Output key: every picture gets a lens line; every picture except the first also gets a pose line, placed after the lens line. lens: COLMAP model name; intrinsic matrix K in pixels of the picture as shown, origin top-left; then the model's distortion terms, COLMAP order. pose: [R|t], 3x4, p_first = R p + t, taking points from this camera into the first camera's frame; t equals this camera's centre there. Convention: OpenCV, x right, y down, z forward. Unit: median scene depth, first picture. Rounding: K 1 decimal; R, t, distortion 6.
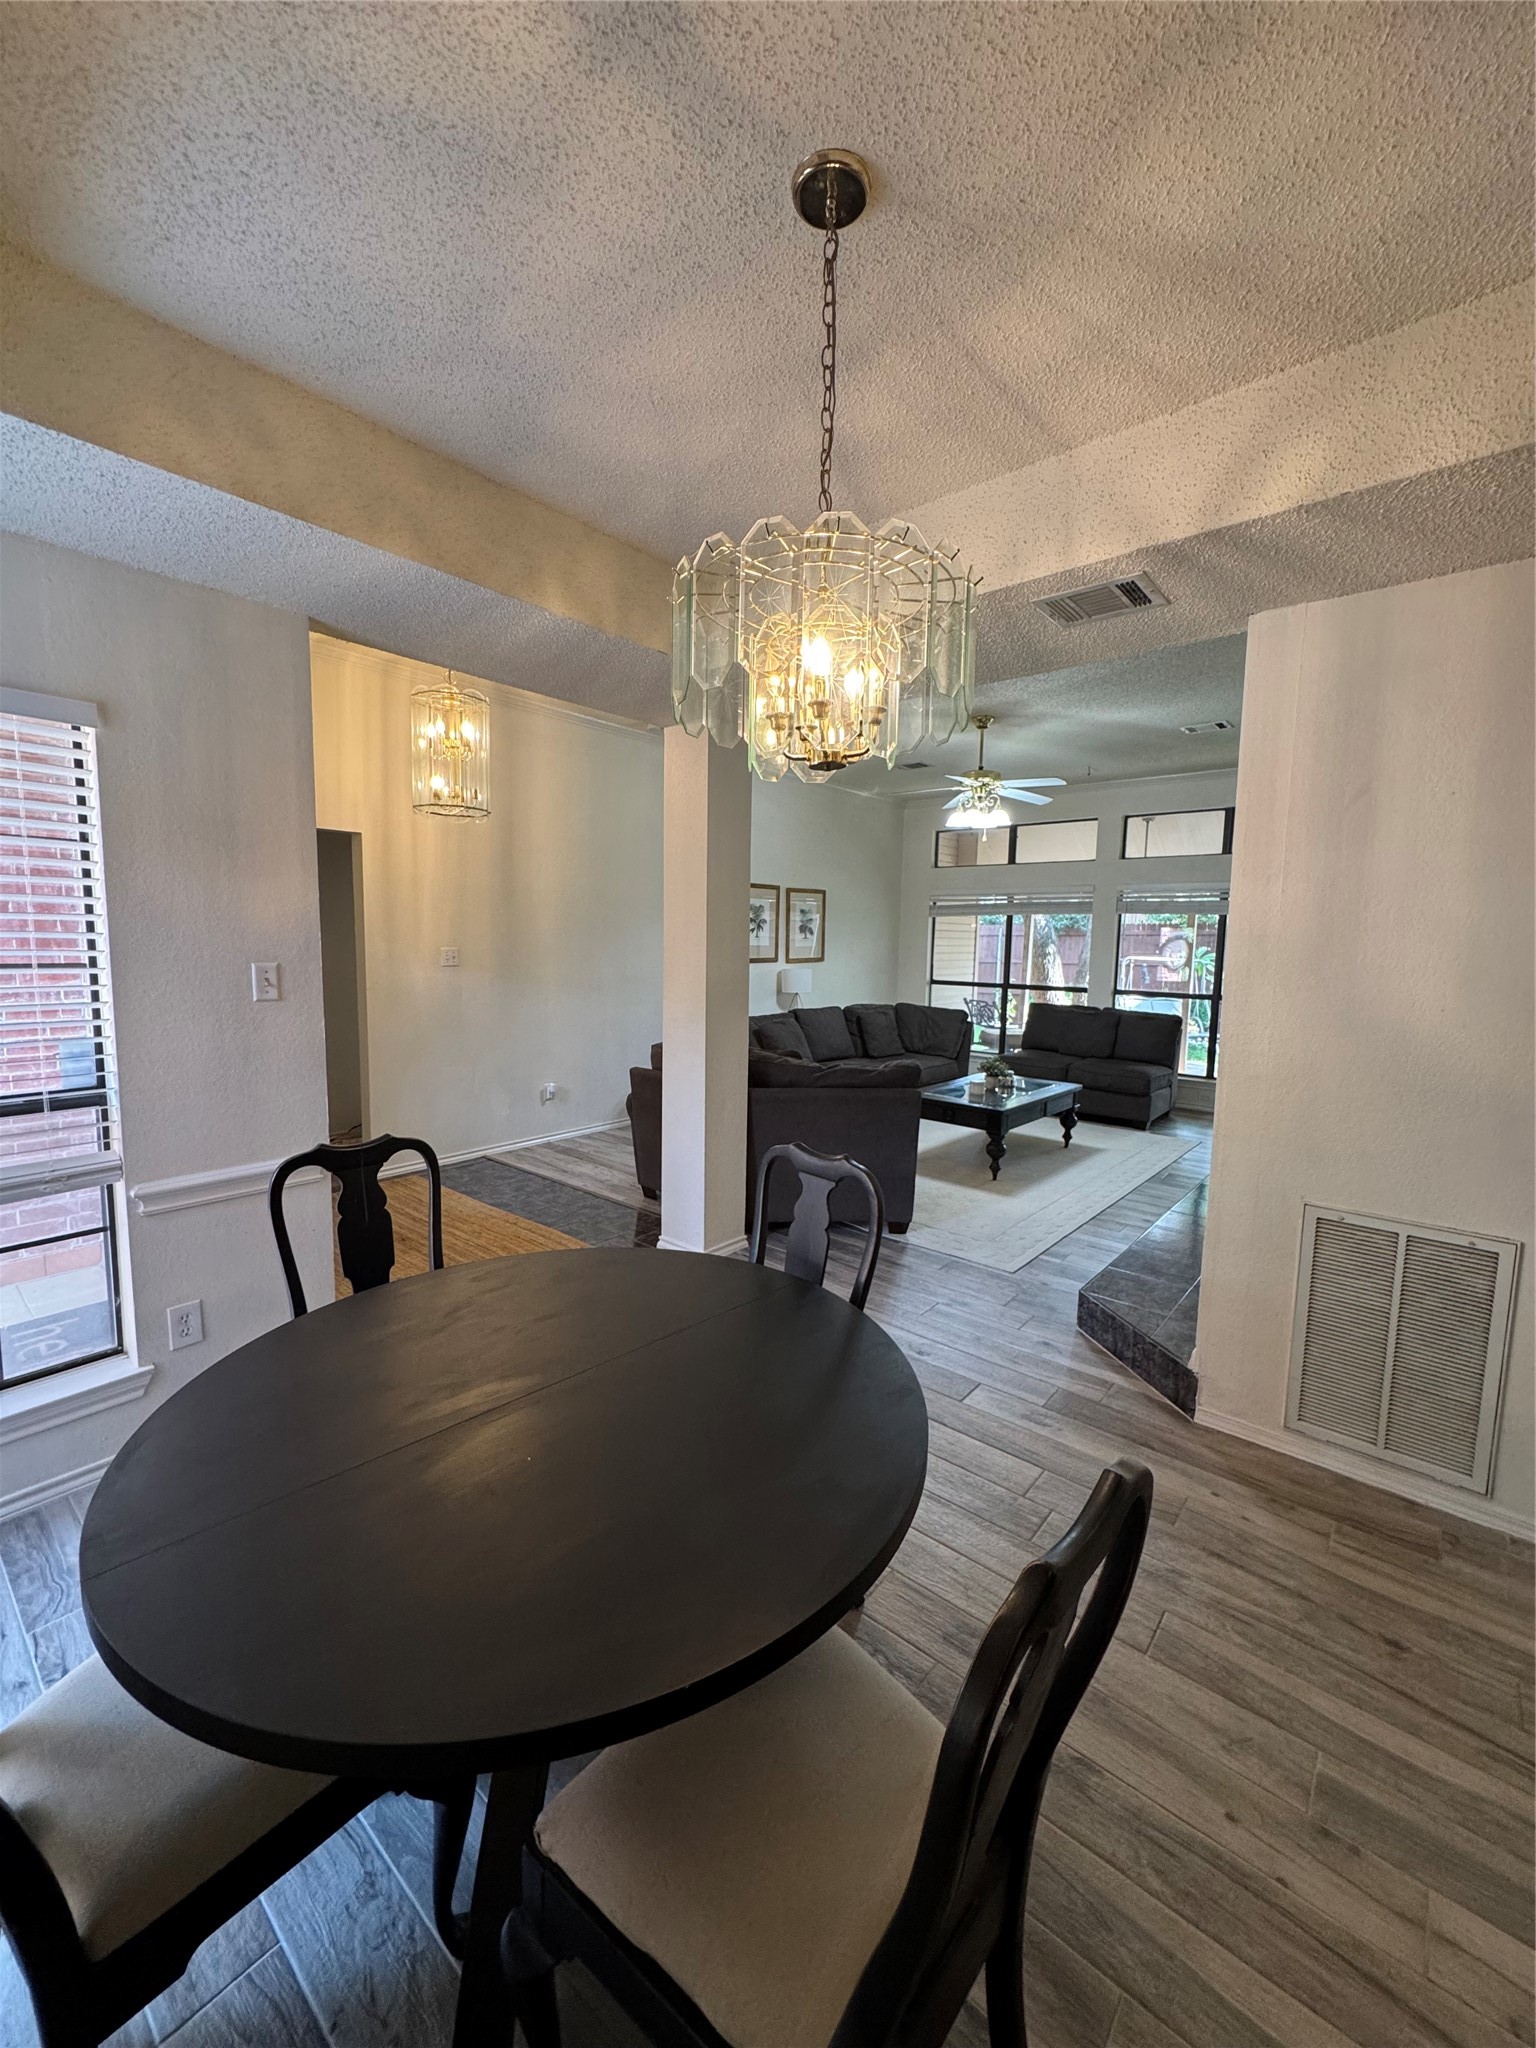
lens RADIAL K [[809.1, 0, 770.5], [0, 809.1, 1024.9], [0, 0, 1]] dist [-0.000179, 0.000019]
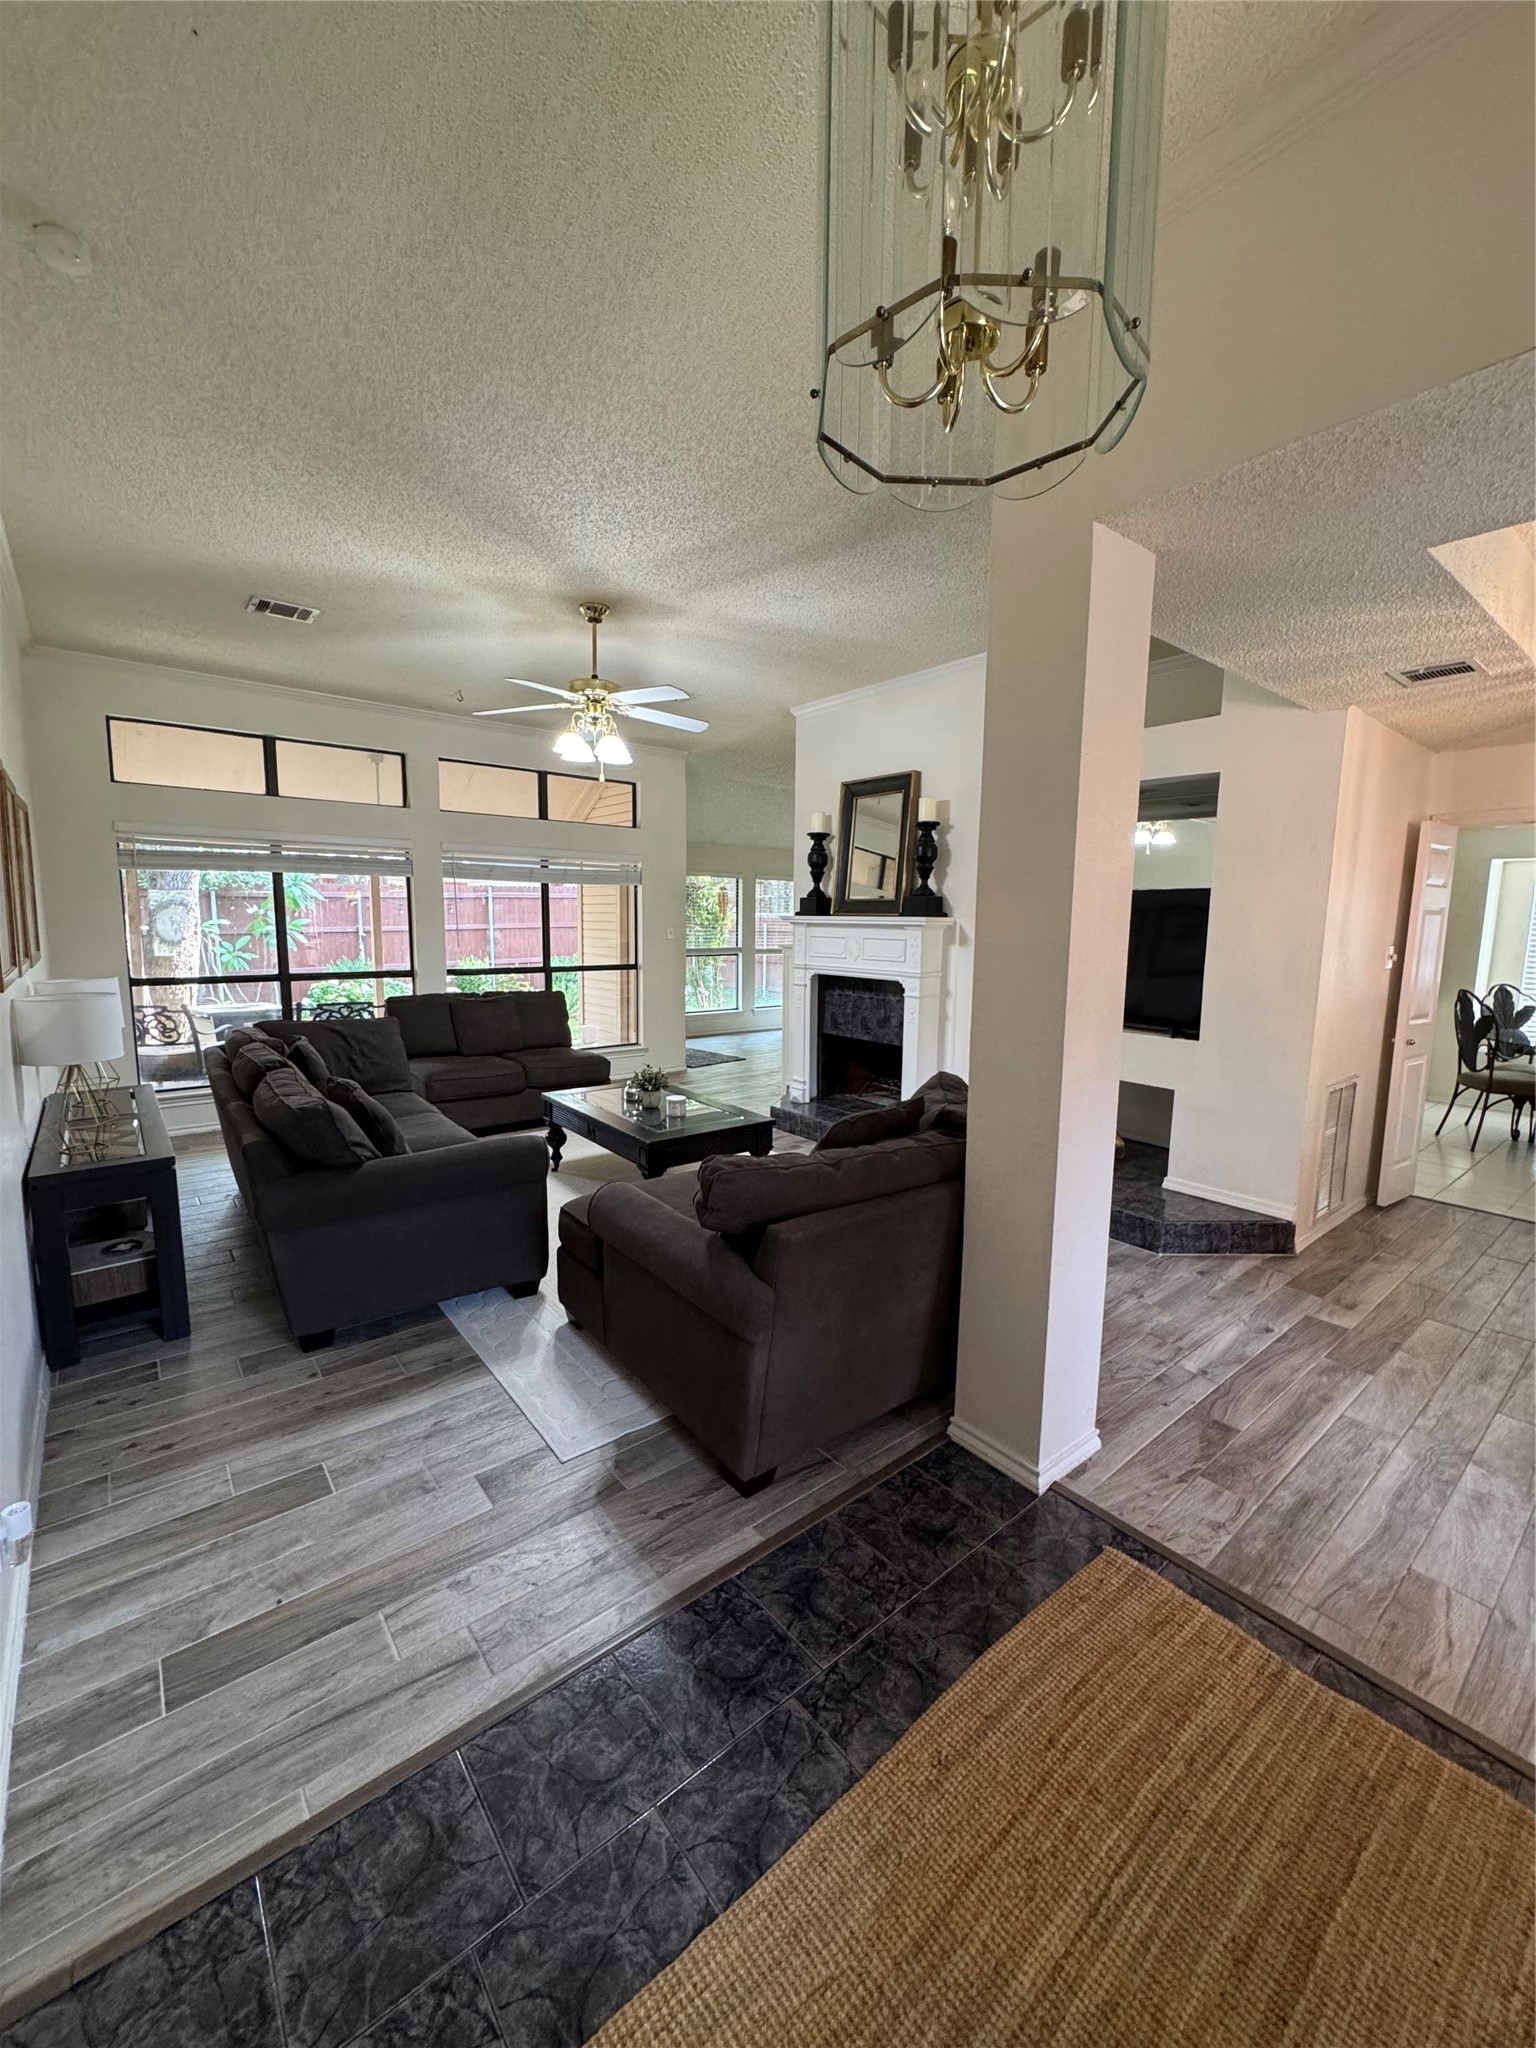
lens RADIAL K [[809.1, 0, 770.5], [0, 809.1, 1024.9], [0, 0, 1]] dist [-0.000179, 0.000019]
pose [[0.190044, -0.142198, 0.971423, -0.487593], [0.094895, 0.987483, 0.125984, -0.092826], [-0.977179, 0.068241, 0.201159, 0.769275]]
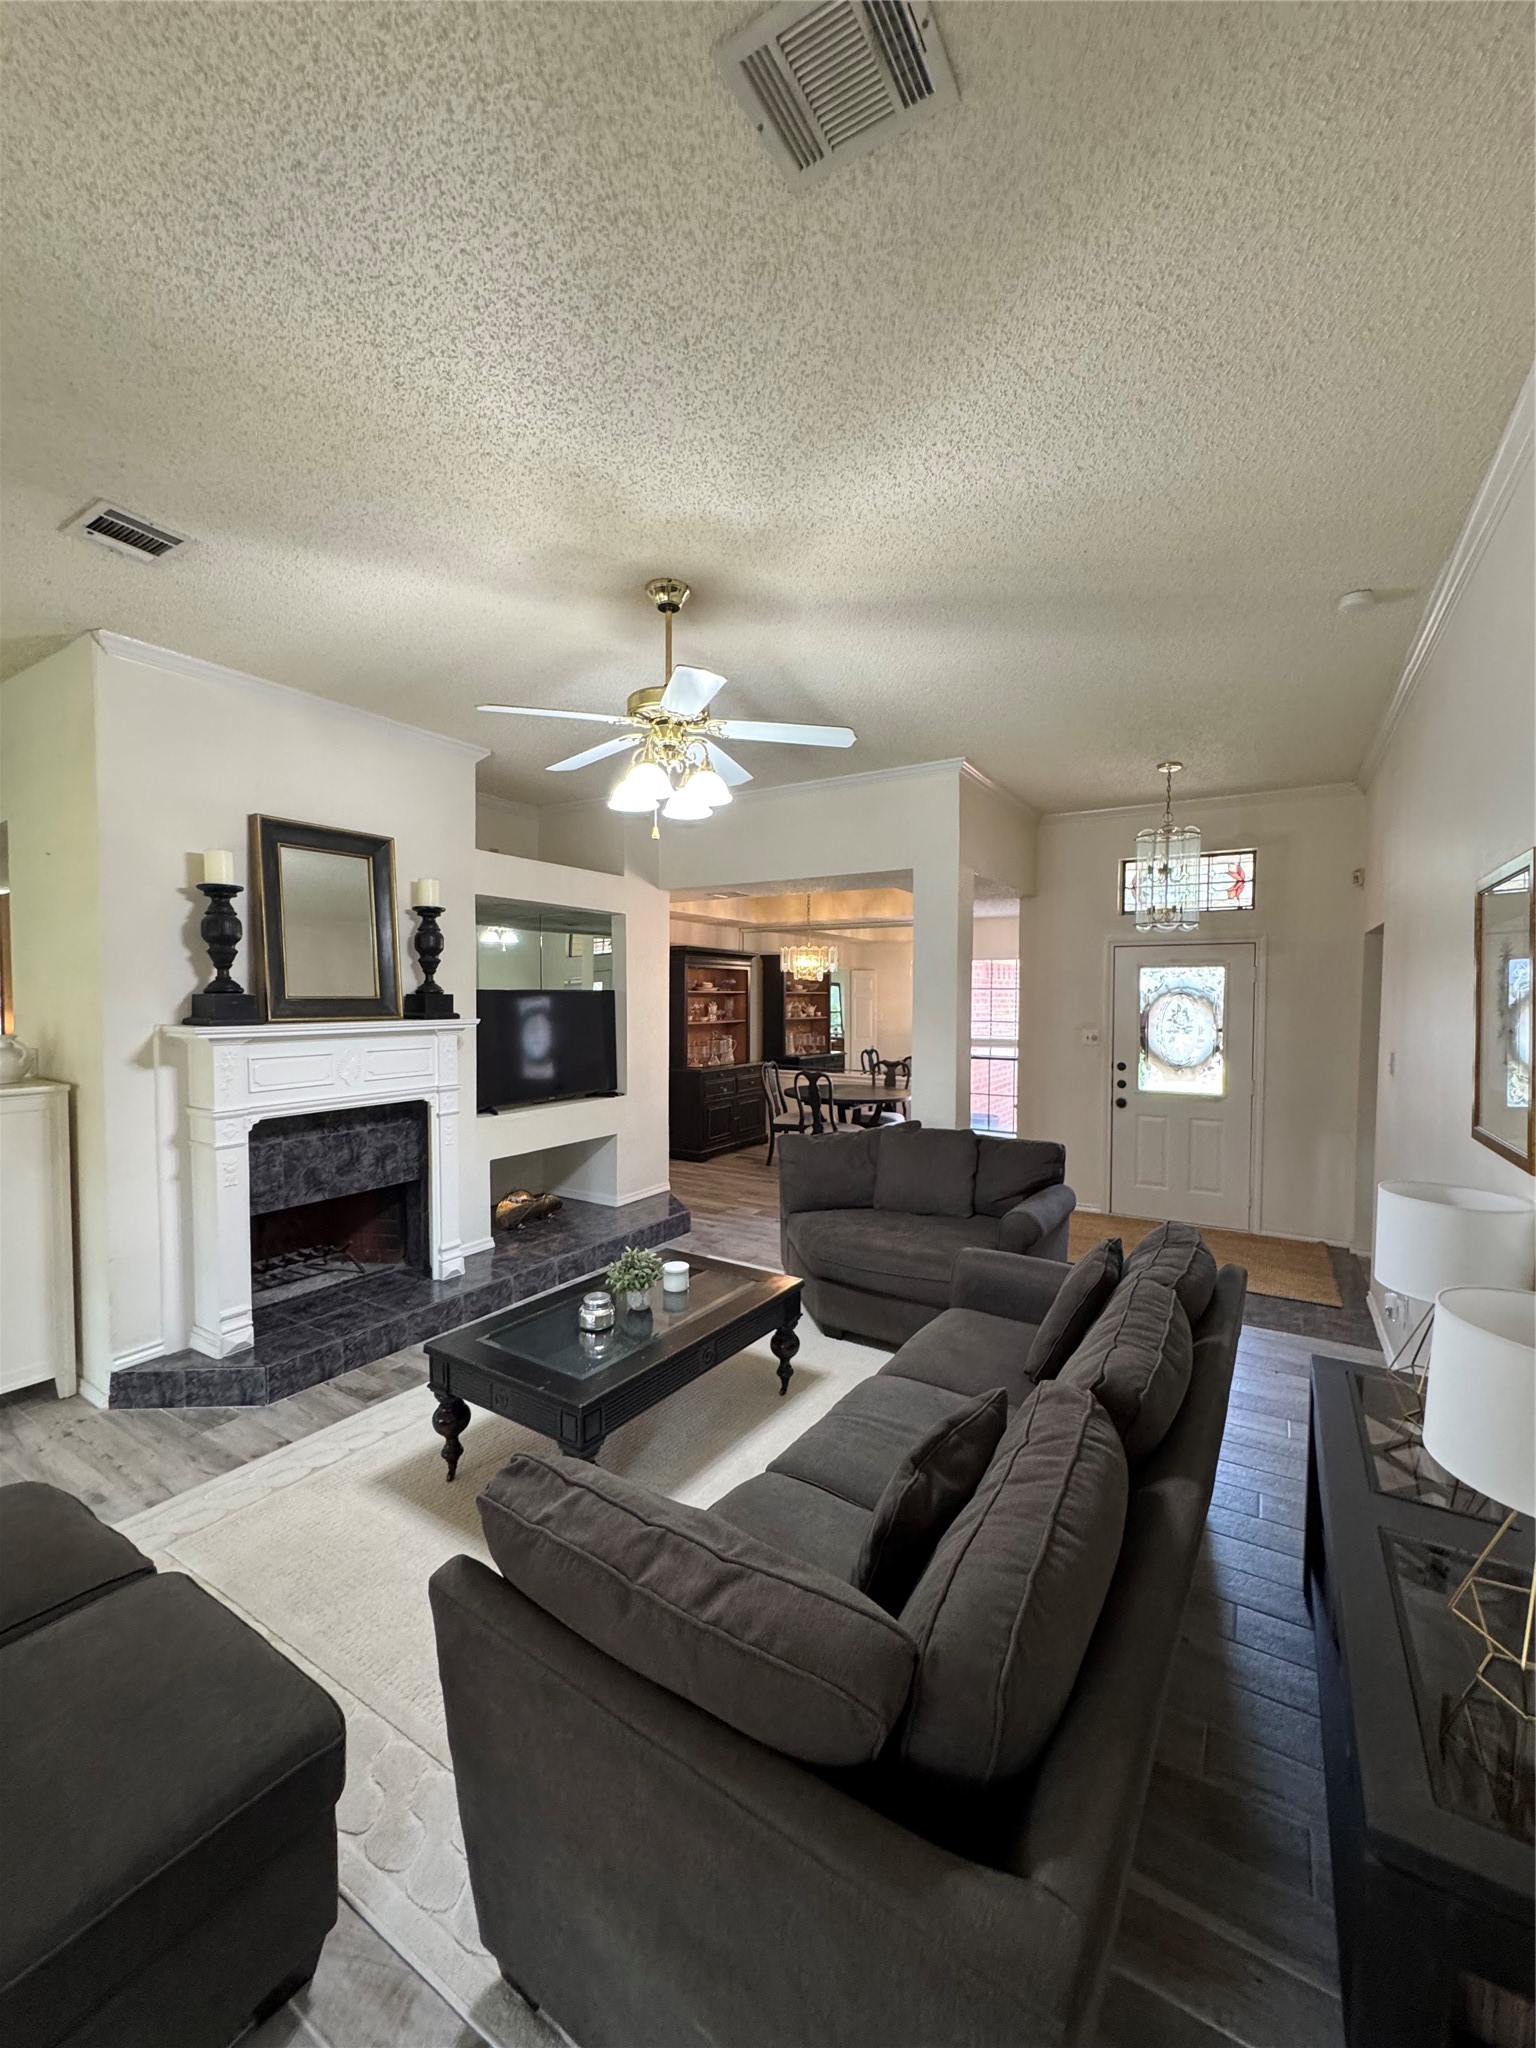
lens RADIAL K [[809.1, 0, 770.5], [0, 809.1, 1024.9], [0, 0, 1]] dist [-0.000179, 0.000019]
pose [[-0.988755, -0.005721, -0.149438, 0.279848], [-0.025737, 0.990867, 0.132360, -0.190270], [0.147316, 0.134718, -0.979872, 1.612356]]
